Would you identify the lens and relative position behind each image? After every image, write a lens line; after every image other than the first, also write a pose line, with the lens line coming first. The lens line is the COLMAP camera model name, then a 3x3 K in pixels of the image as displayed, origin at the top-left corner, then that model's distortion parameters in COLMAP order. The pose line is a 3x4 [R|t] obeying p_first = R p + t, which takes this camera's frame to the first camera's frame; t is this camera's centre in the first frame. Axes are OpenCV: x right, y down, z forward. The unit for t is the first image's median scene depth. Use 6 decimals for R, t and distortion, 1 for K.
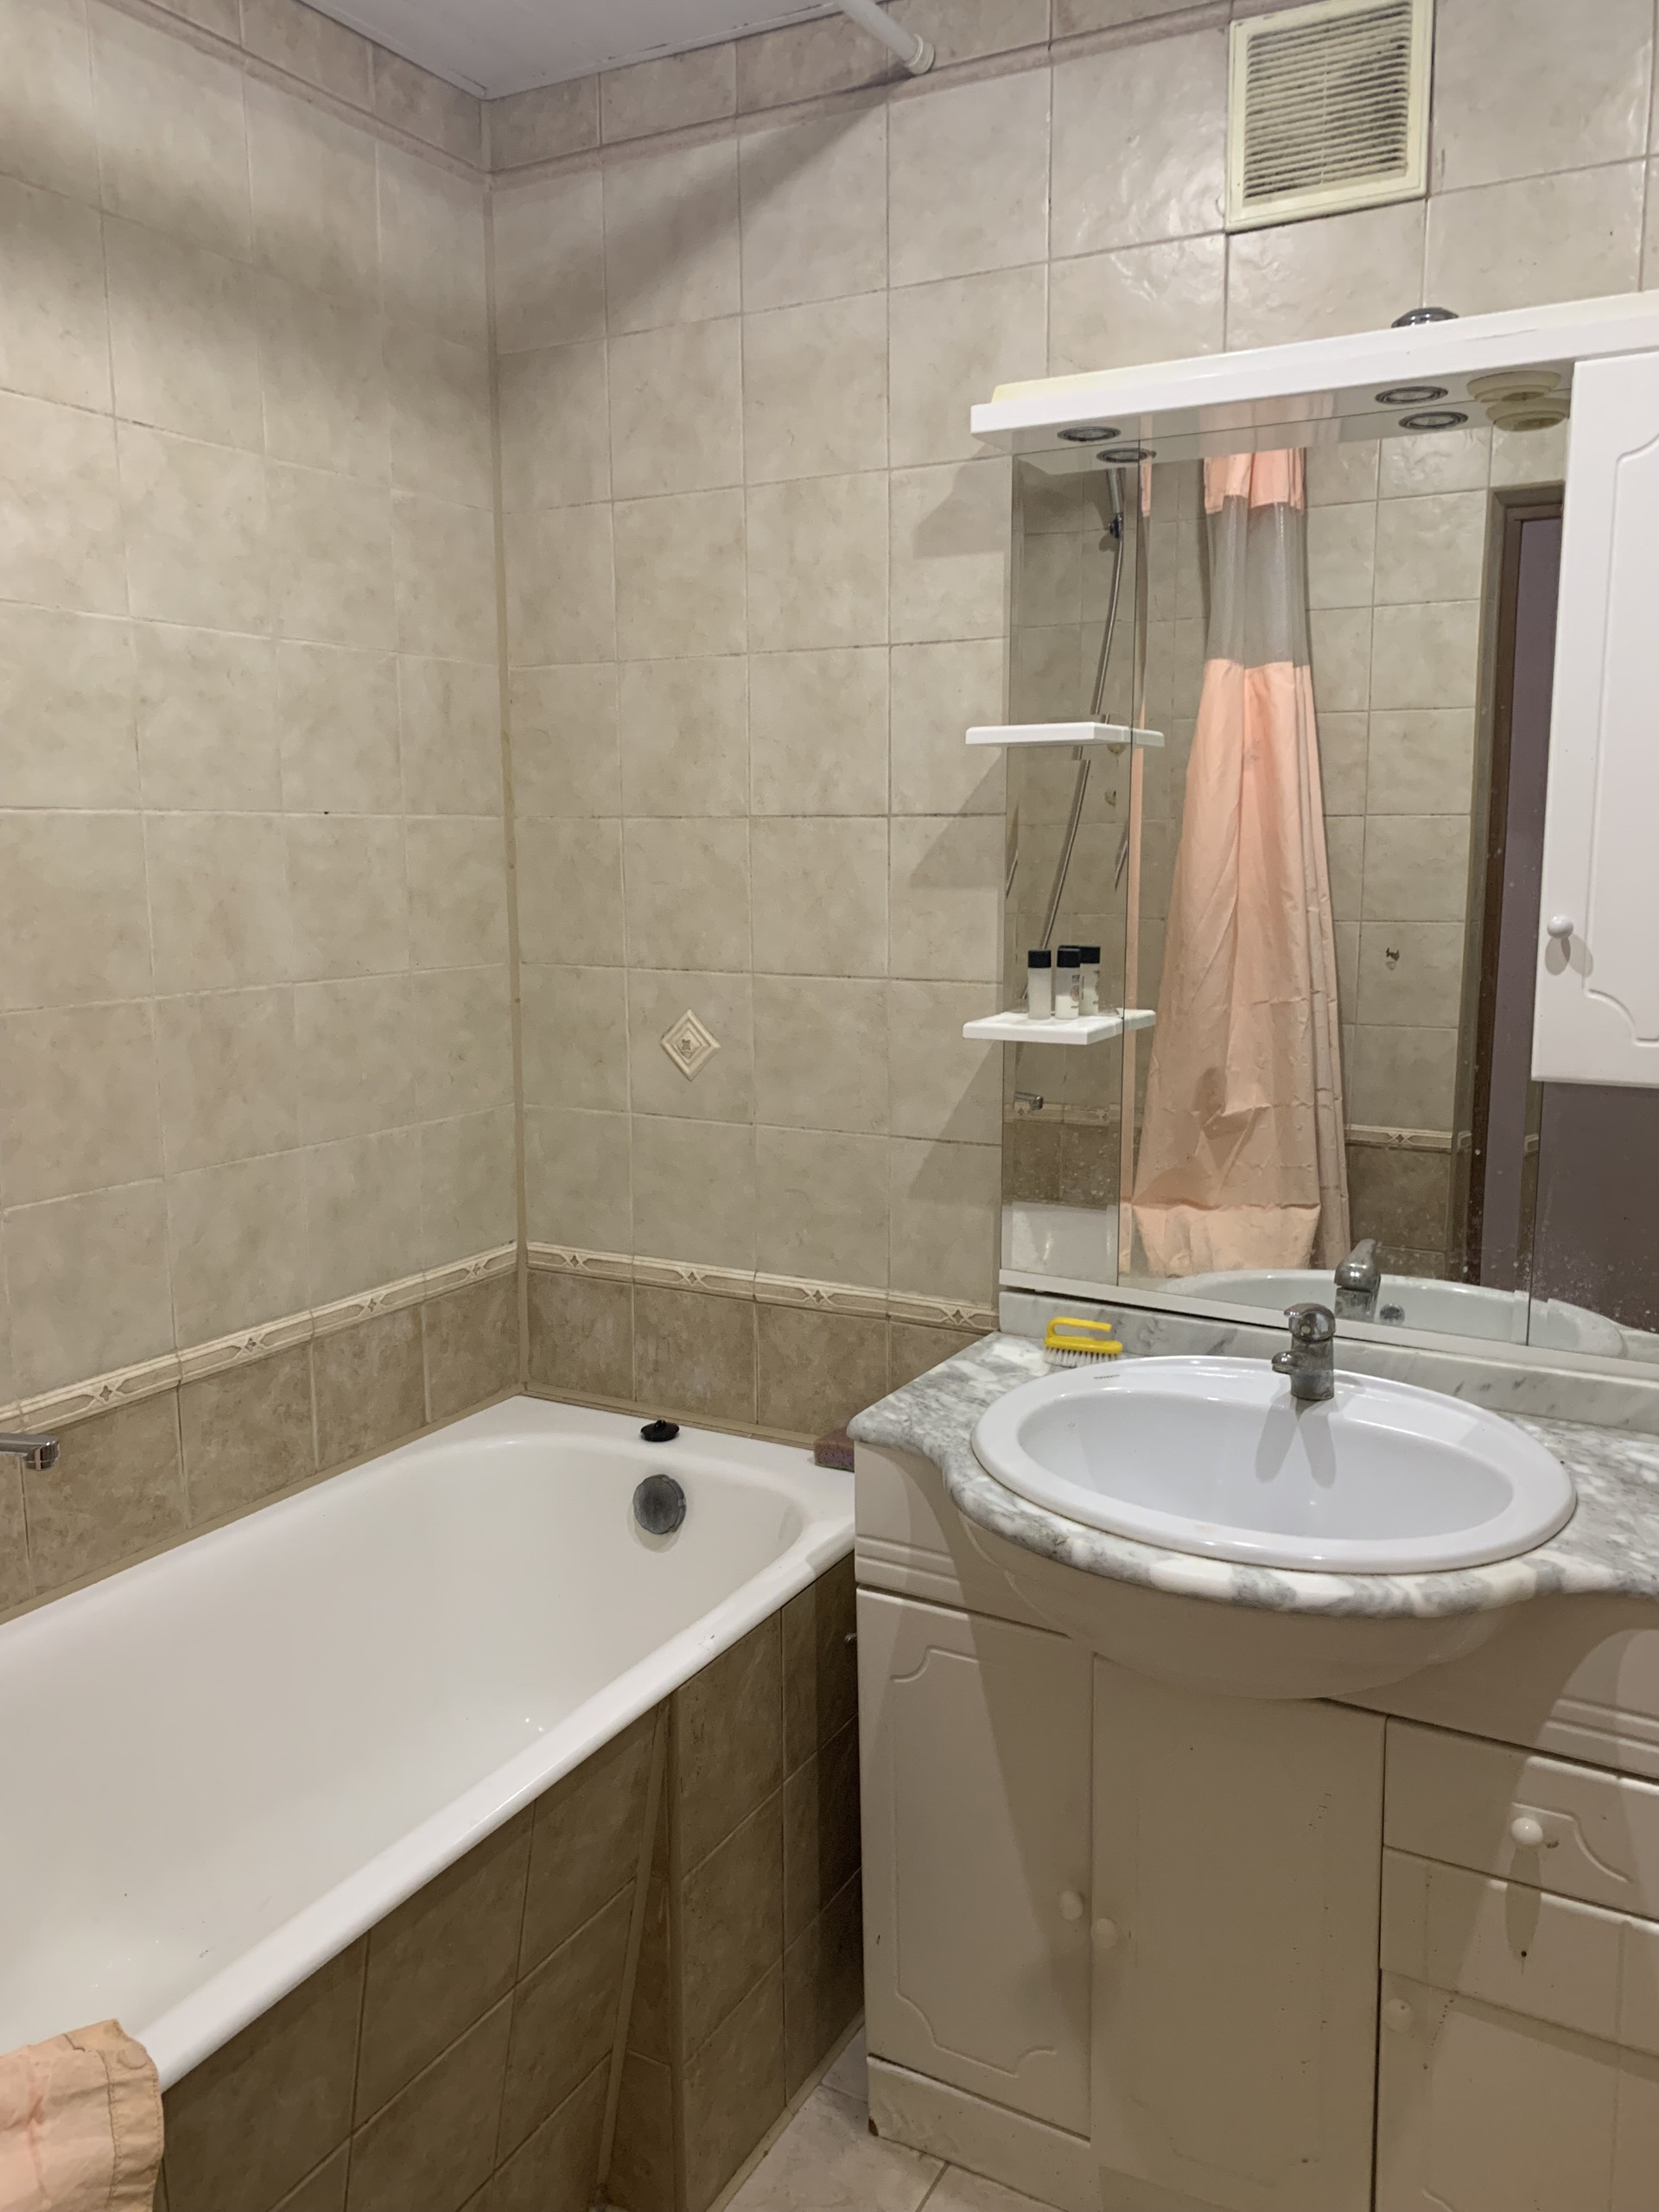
lens RADIAL K [[1700.8, 0, 847.8], [0, 1700.8, 1095.7], [0, 0, 1]] dist [0.022017, -0.005970]
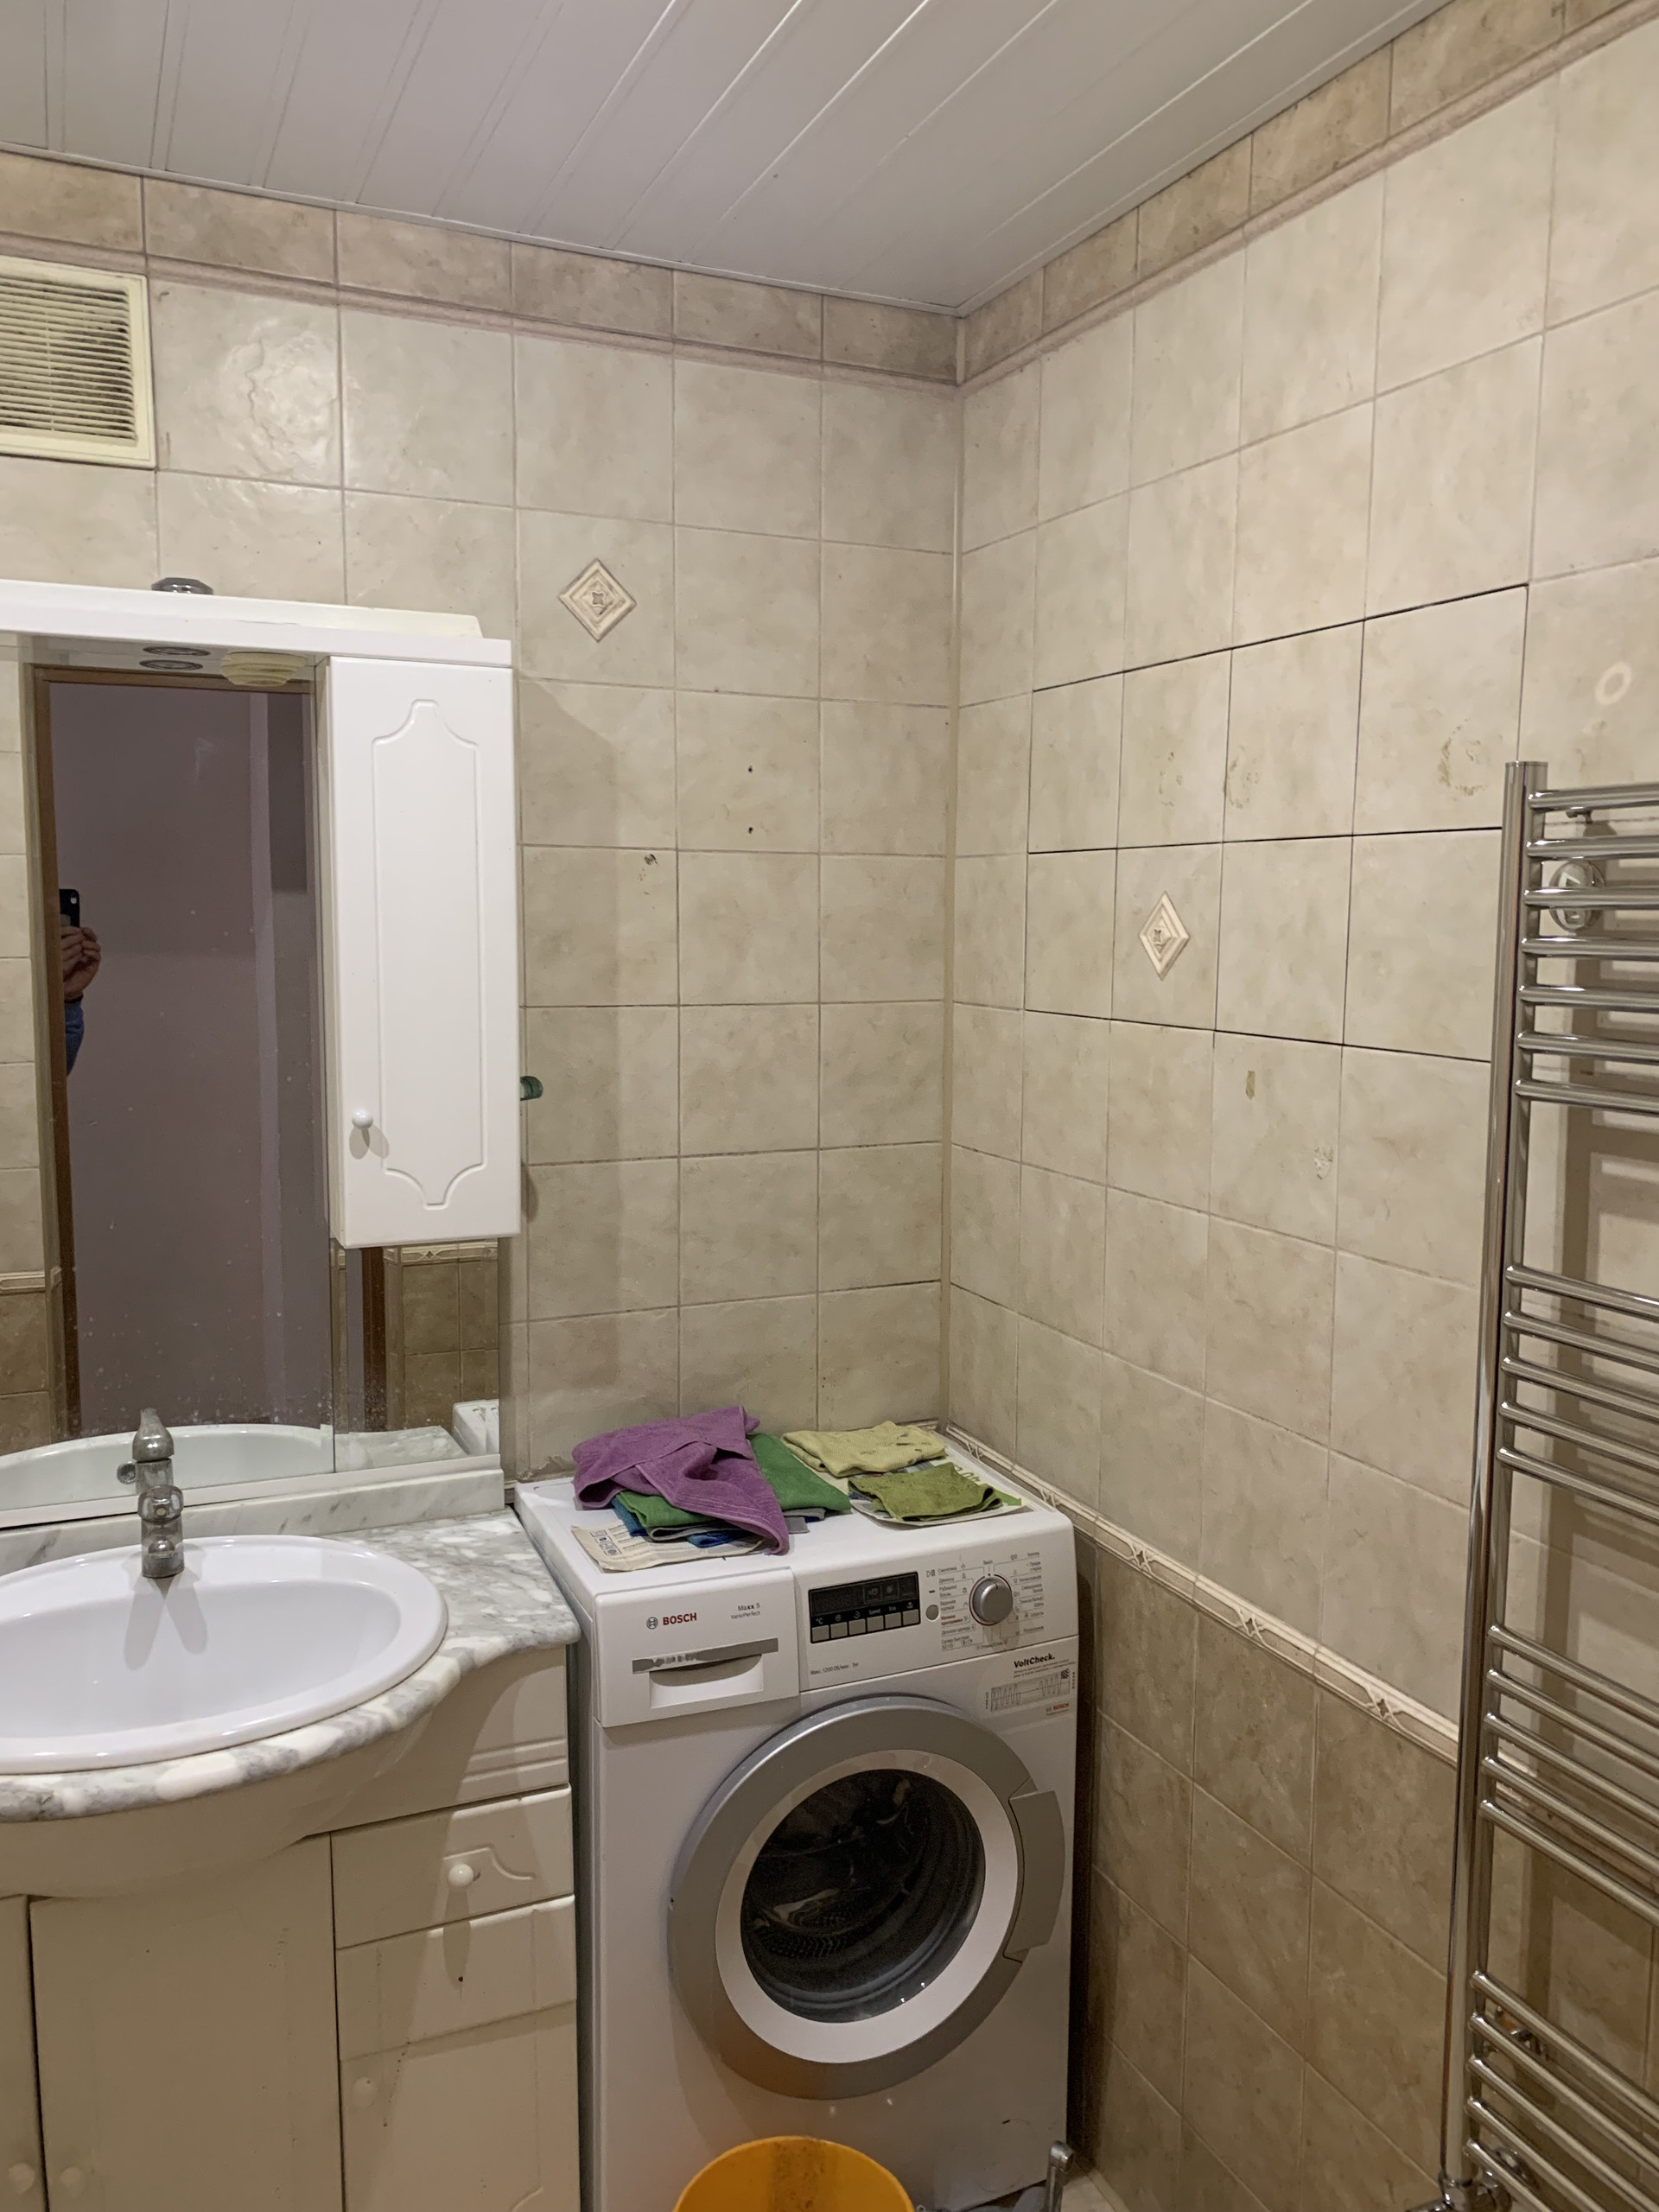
lens RADIAL K [[1734.4, 0, 829.5], [0, 1734.4, 1106.0], [0, 0, 1]] dist [-0.012366, 0.096750]
pose [[0.618637, -0.088330, 0.780696, -0.313089], [0.113623, 0.993273, 0.022345, -0.095273], [-0.777417, 0.074882, 0.624512, -0.007585]]
